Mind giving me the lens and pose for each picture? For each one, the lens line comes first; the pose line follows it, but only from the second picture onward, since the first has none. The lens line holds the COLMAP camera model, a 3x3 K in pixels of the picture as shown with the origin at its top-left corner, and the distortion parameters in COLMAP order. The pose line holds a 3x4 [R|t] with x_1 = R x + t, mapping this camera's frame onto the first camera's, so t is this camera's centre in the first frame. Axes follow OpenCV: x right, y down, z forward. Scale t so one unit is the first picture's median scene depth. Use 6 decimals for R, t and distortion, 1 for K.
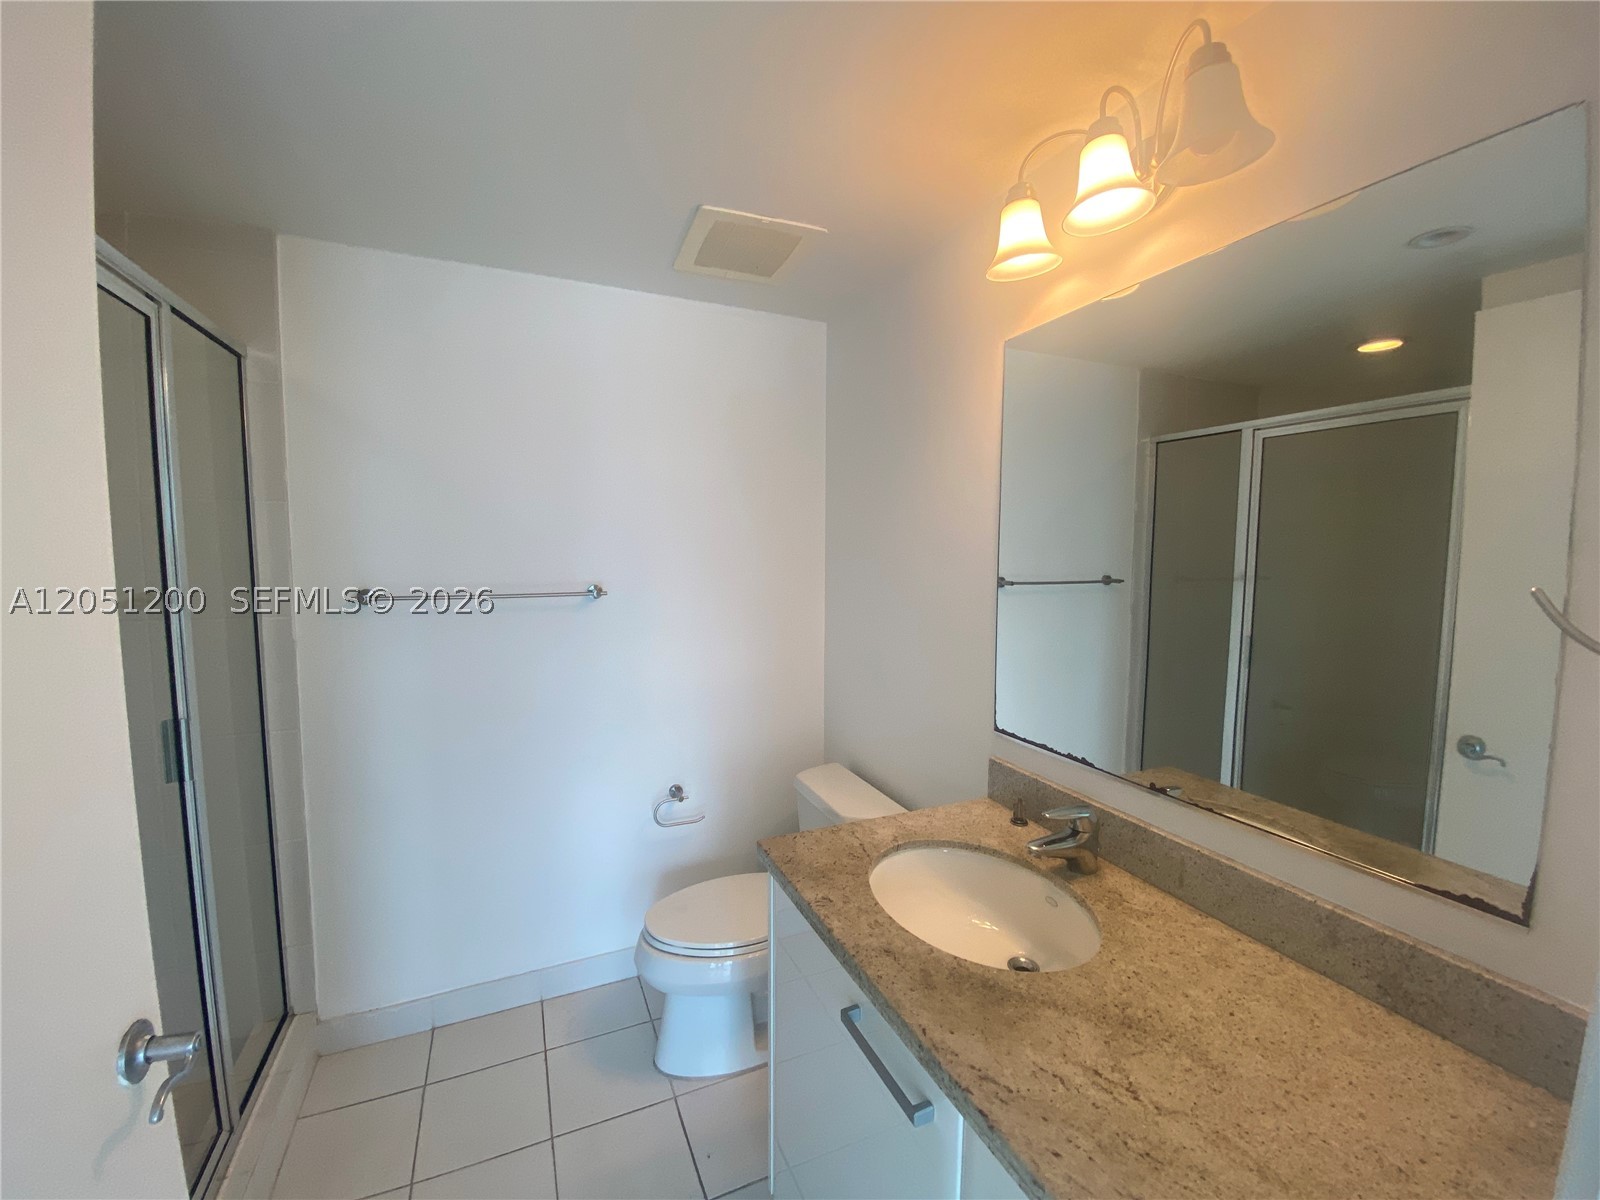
lens RADIAL K [[661.4, 0, 803.7], [0, 661.4, 601.7], [0, 0, 1]] dist [0.000305, -0.000421]
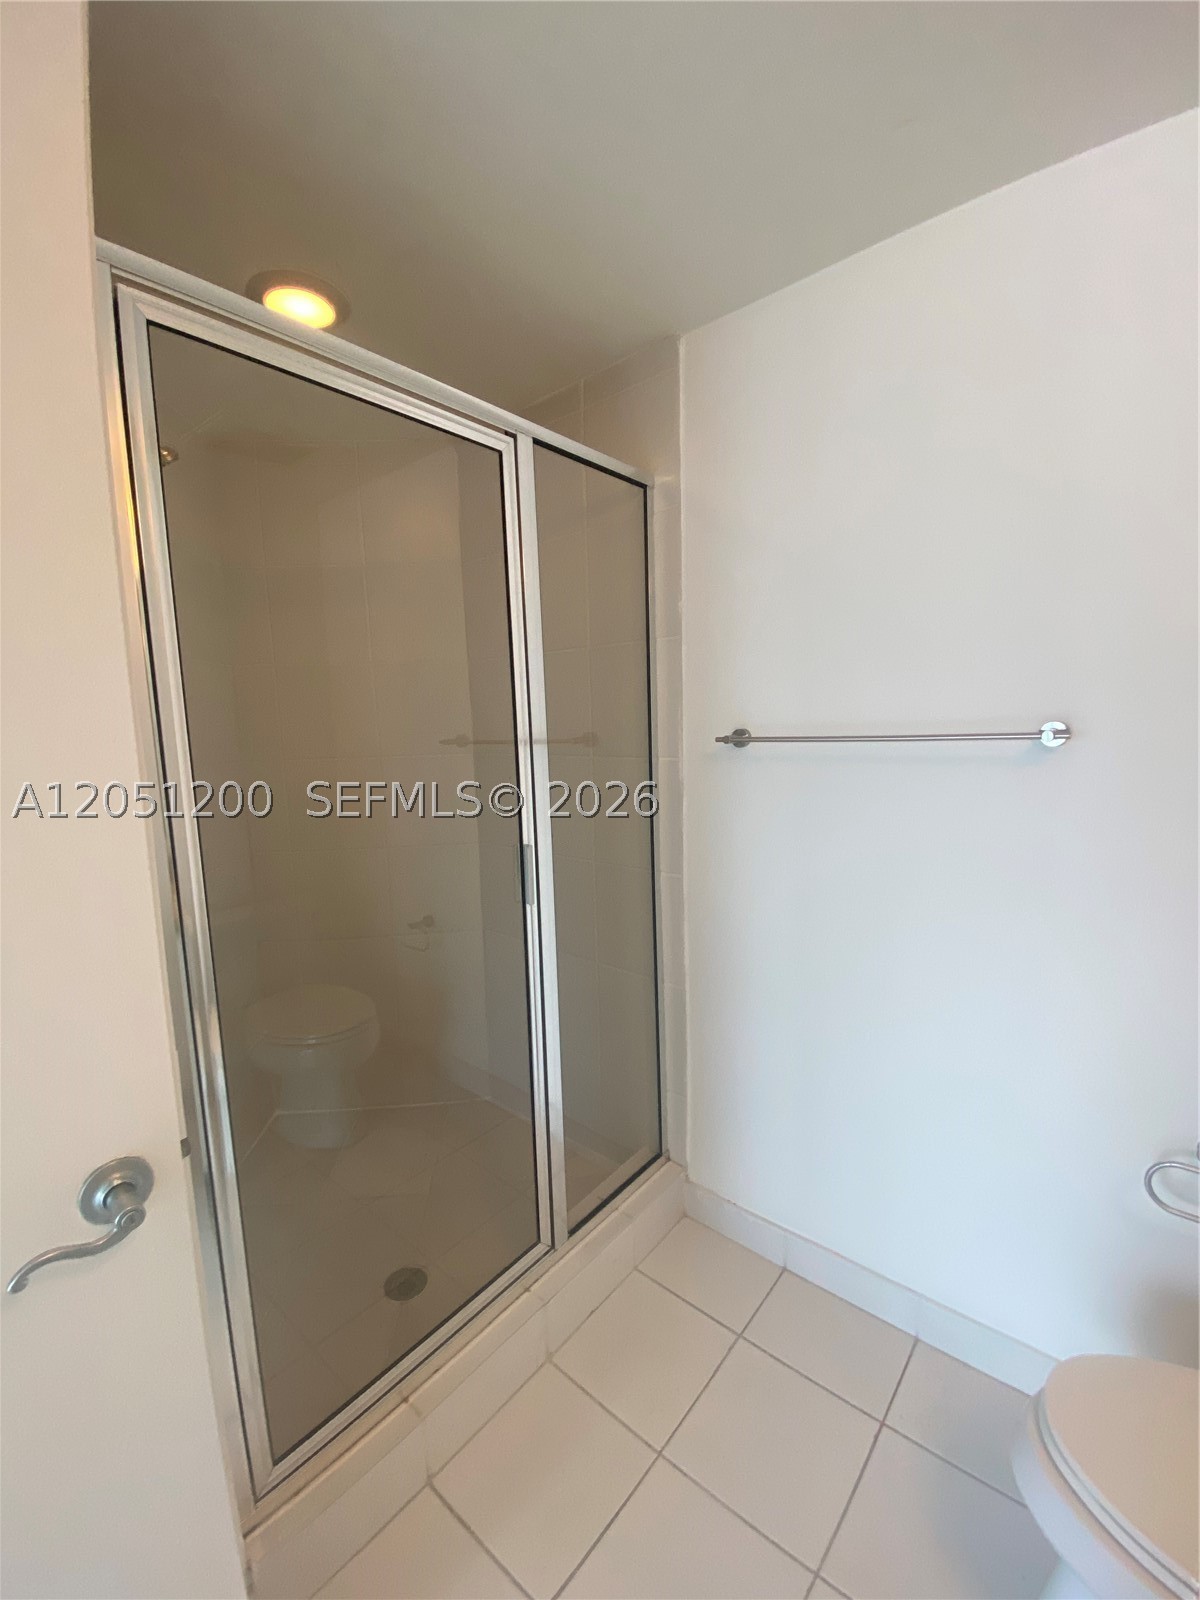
lens RADIAL K [[661.4, 0, 599.1], [0, 661.4, 796.2], [0, 0, 1]] dist [0.000305, -0.000421]
pose [[0.436382, 0.087026, -0.895543, 0.027559], [-0.041702, 0.996198, 0.076487, 0.010582], [0.898794, 0.003968, 0.438352, 0.503065]]
